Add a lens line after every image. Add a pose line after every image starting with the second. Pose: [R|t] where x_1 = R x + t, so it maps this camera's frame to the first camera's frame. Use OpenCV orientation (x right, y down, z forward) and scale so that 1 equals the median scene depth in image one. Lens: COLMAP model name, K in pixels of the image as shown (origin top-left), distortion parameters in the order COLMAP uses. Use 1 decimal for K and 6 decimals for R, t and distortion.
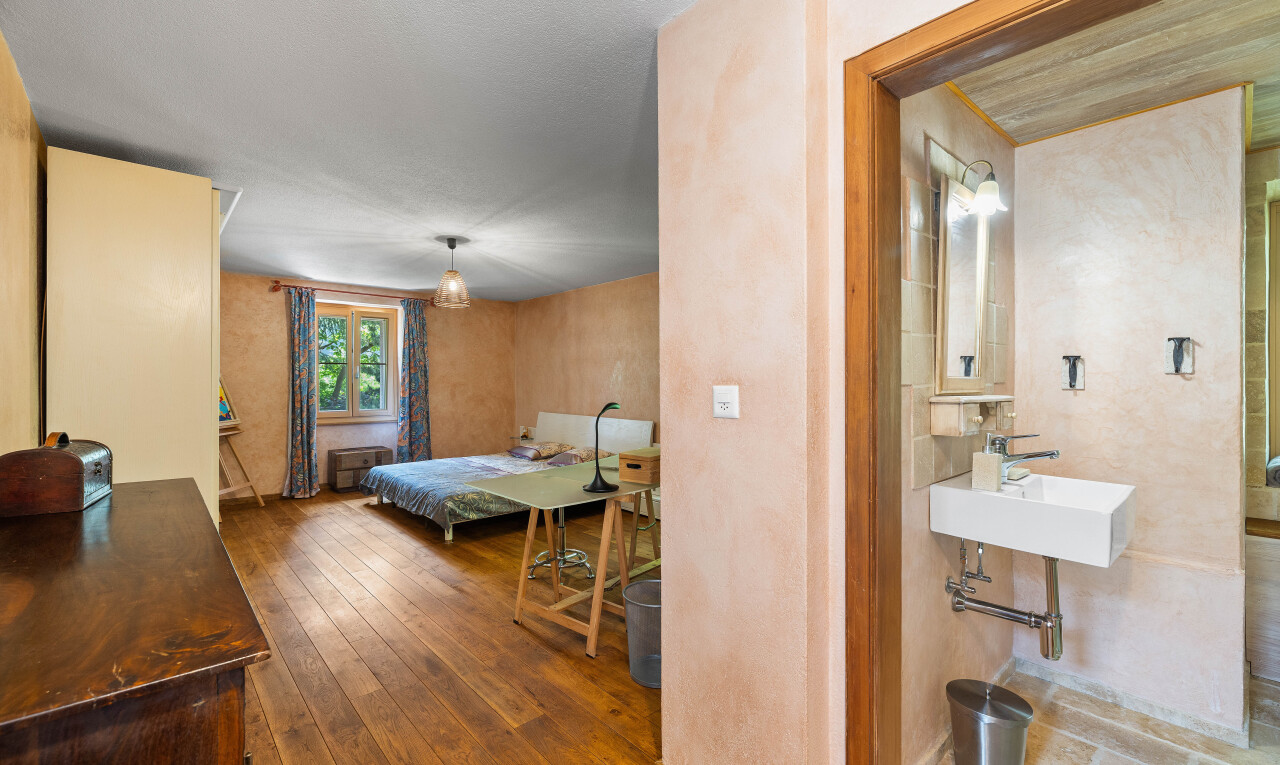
lens RADIAL K [[542.0, 0, 640.0], [0, 542.0, 382.5], [0, 0, 1]] dist [0.000746, 0.000032]
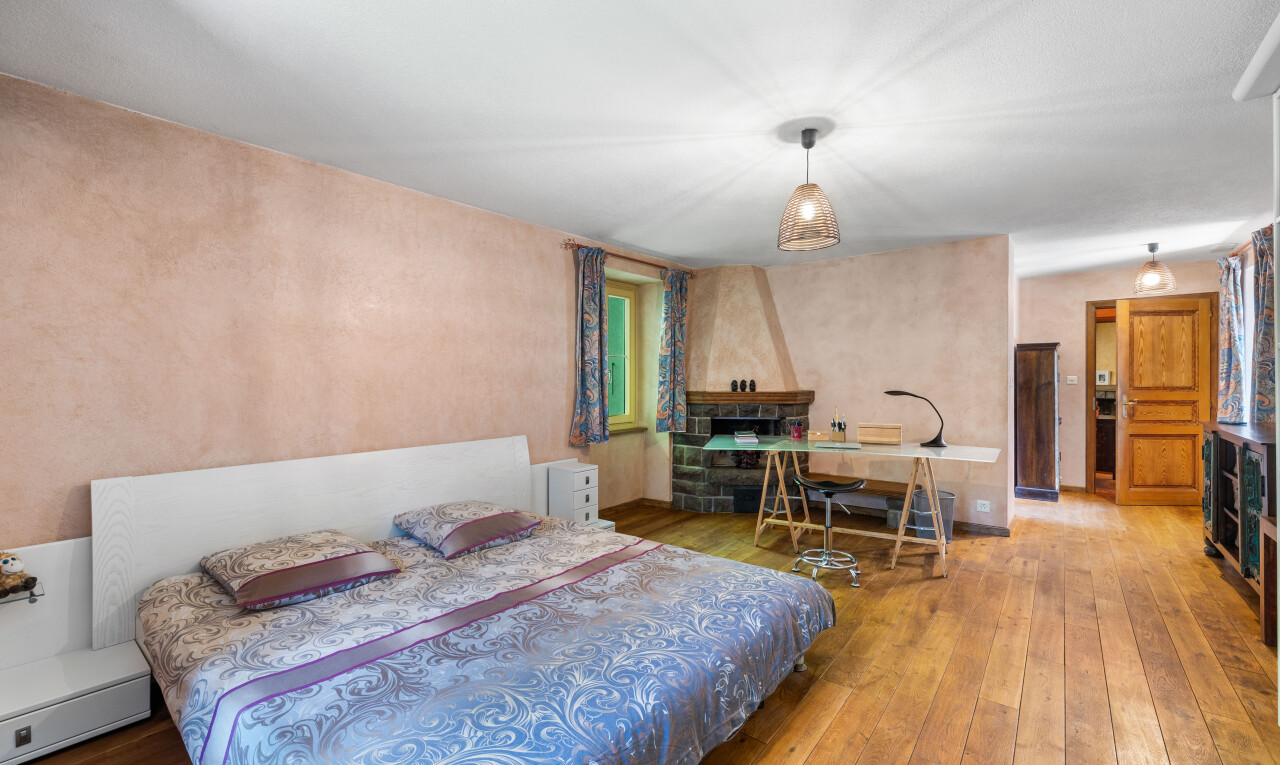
lens RADIAL K [[542.0, 0, 640.0], [0, 542.0, 382.5], [0, 0, 1]] dist [0.000746, 0.000032]
pose [[-0.154102, -0.005083, 0.988042, -0.564905], [0.010246, 0.999925, 0.006742, 0.000563], [-0.988002, 0.011163, -0.154039, 0.802359]]
